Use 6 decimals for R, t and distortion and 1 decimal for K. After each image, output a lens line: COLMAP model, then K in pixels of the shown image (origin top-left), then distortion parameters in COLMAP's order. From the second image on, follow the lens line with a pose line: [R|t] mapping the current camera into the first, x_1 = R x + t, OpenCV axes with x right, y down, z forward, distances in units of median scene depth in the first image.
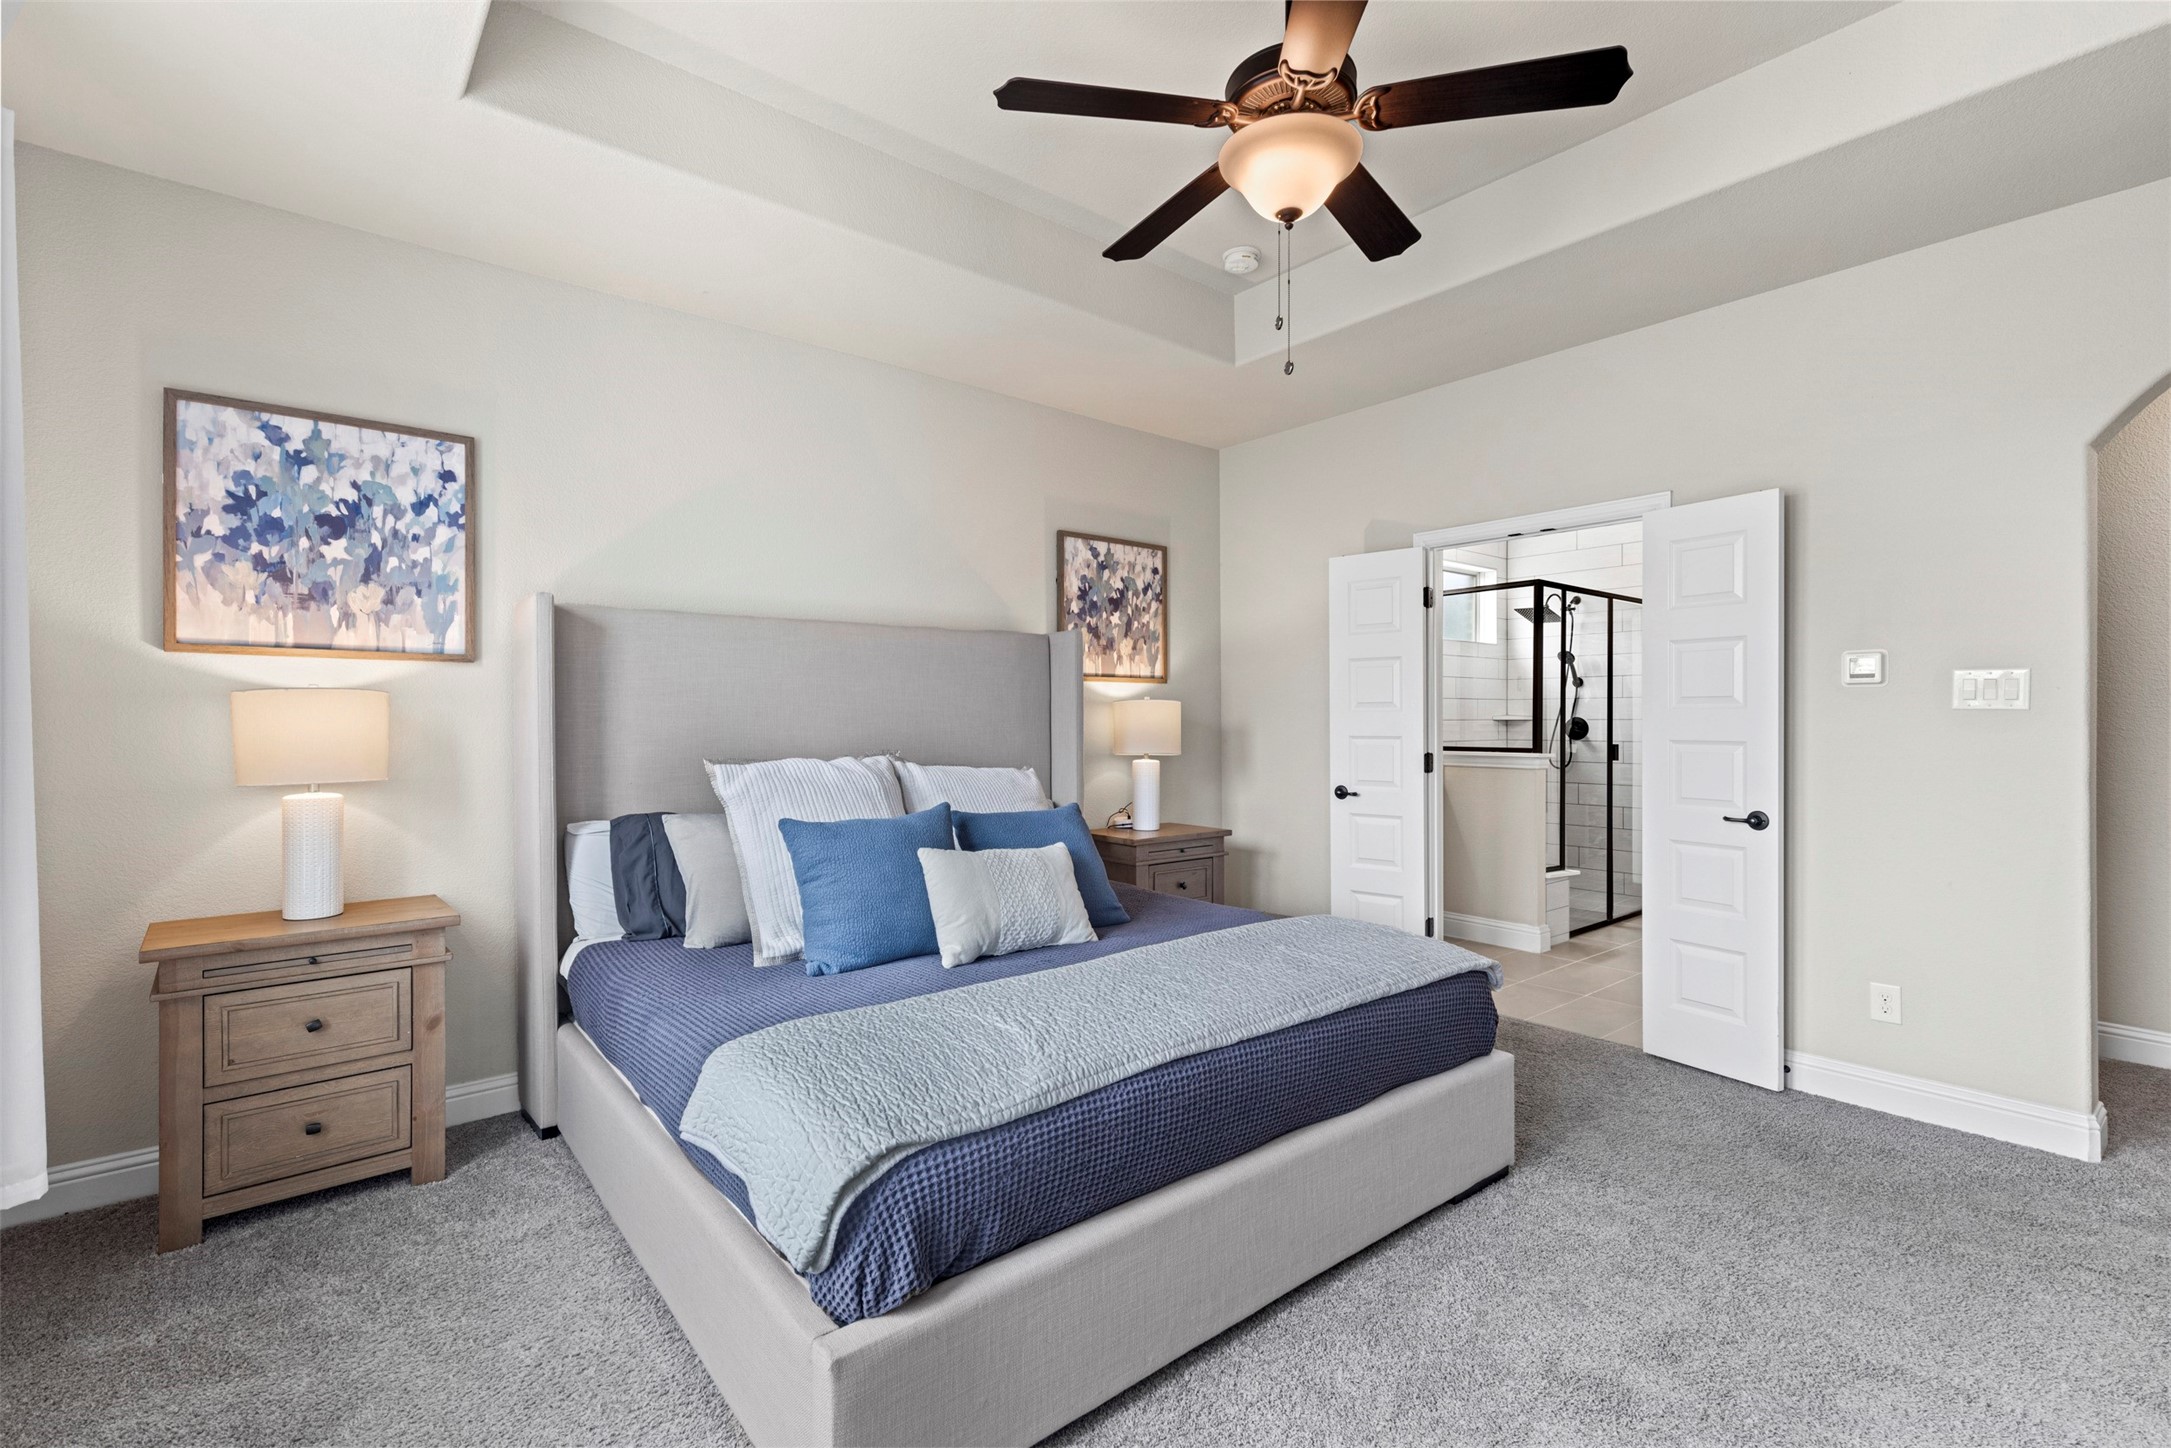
lens RADIAL K [[990.5, 0, 1168.6], [0, 990.5, 726.7], [0, 0, 1]] dist [0.028299, -0.000060]
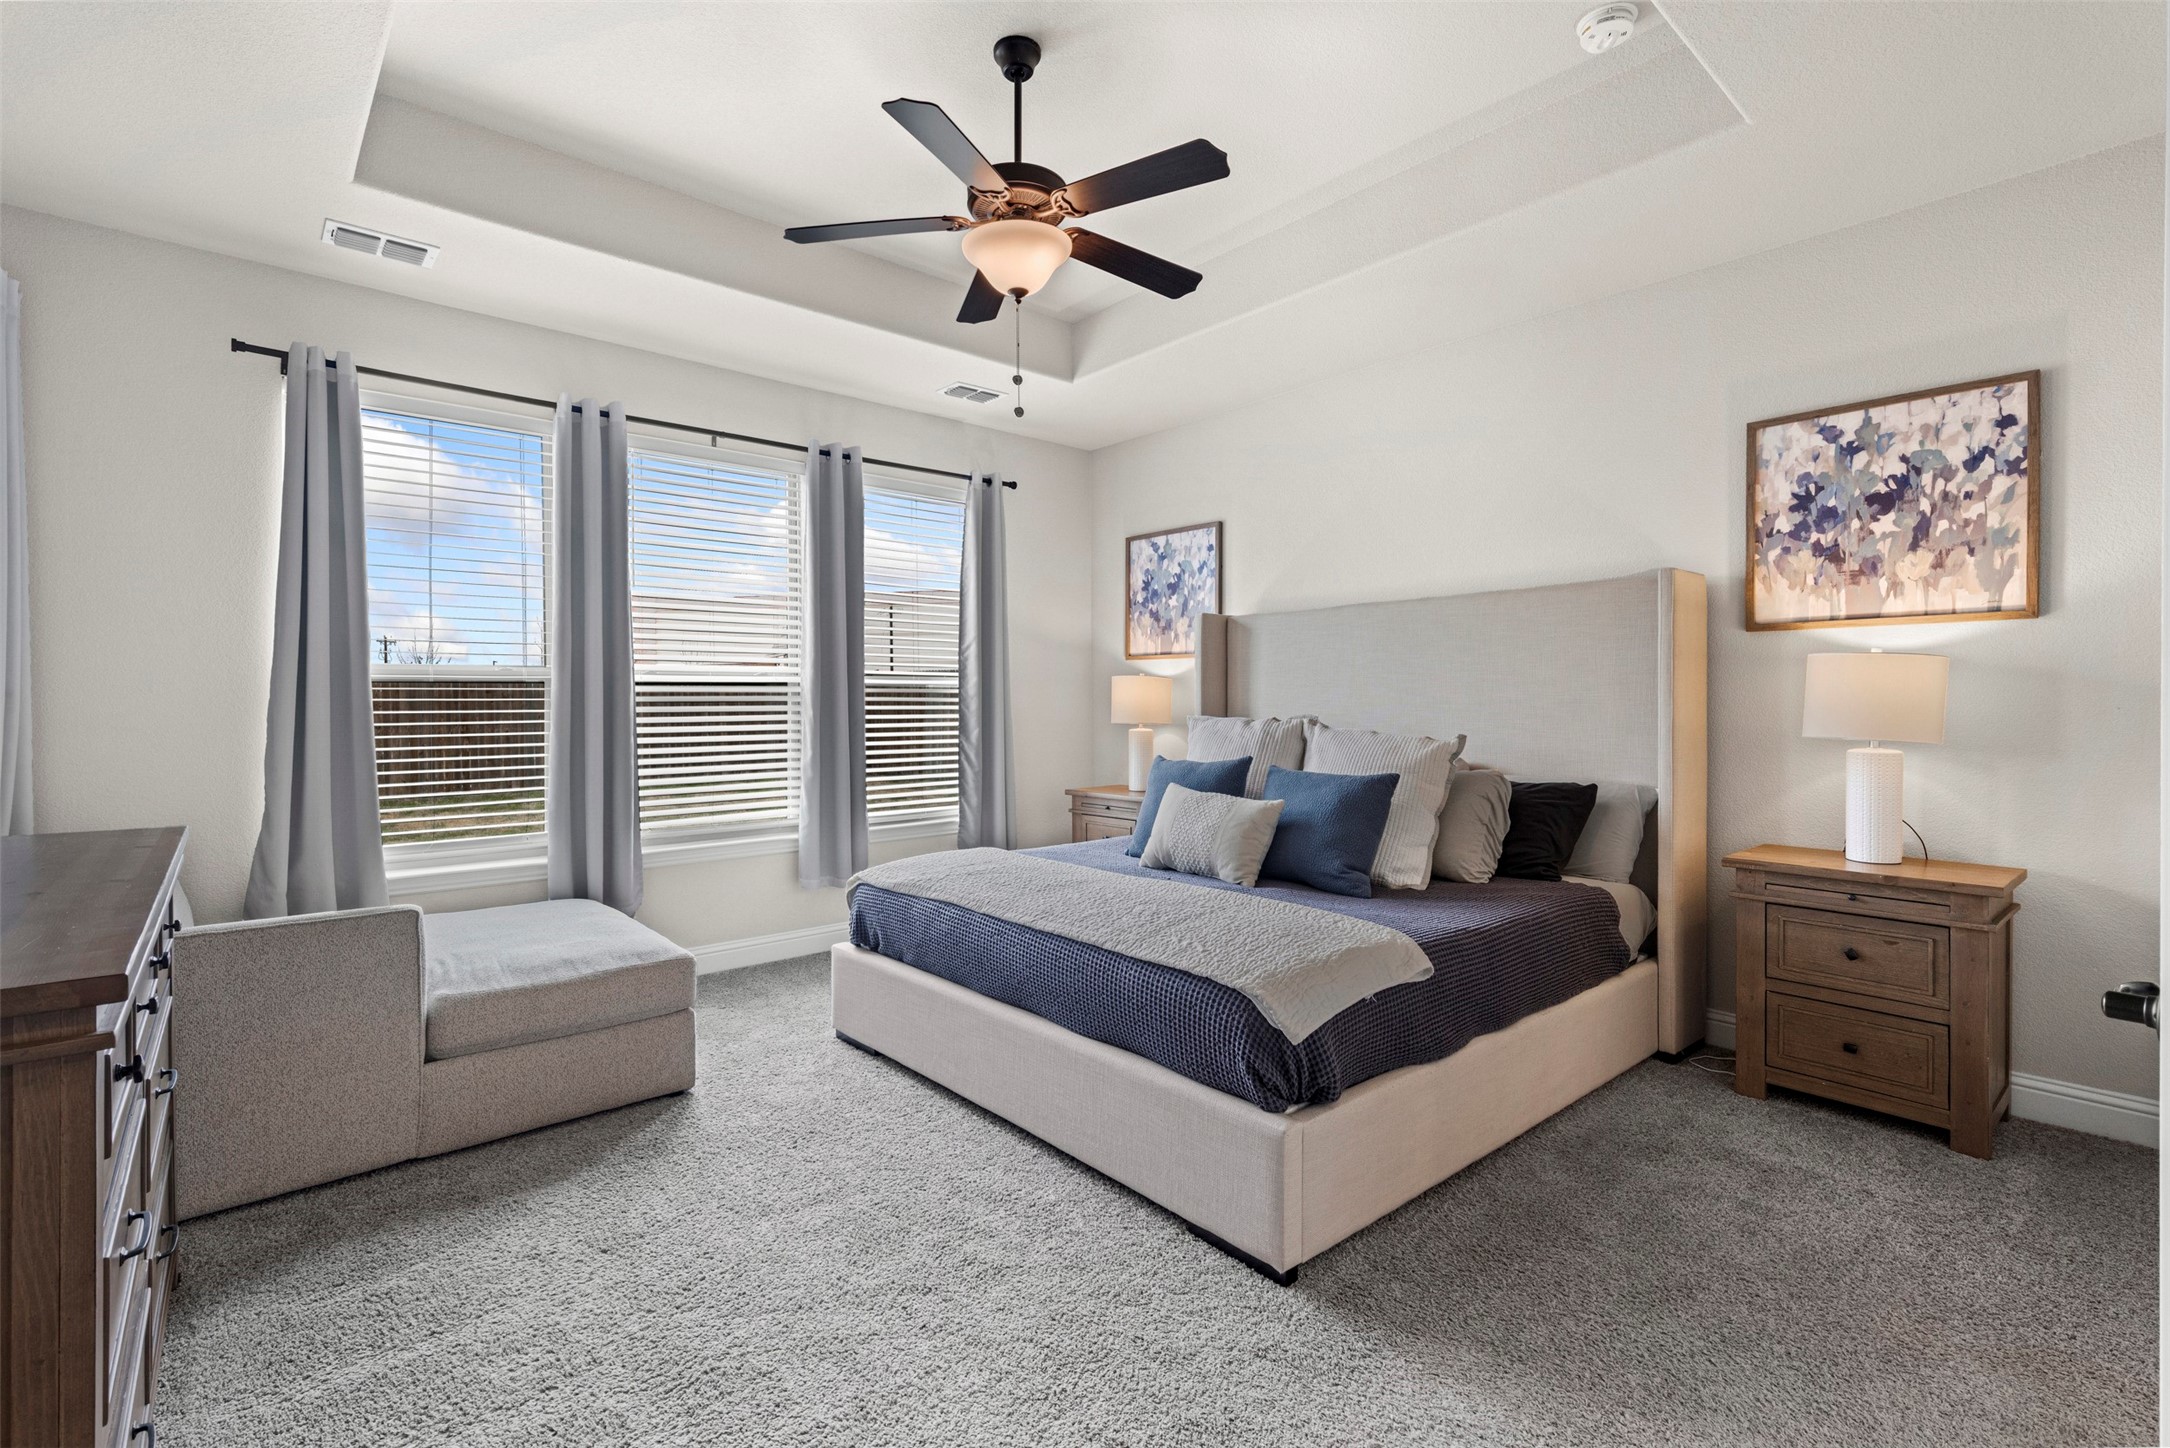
lens RADIAL K [[990.0, 0, 1168.0], [0, 990.0, 726.7], [0, 0, 1]] dist [0.028299, -0.000060]
pose [[0.038358, 0.036365, -0.998602, 0.226116], [0.003253, 0.999328, 0.036516, -0.001849], [0.999259, -0.004649, 0.038214, 0.201897]]
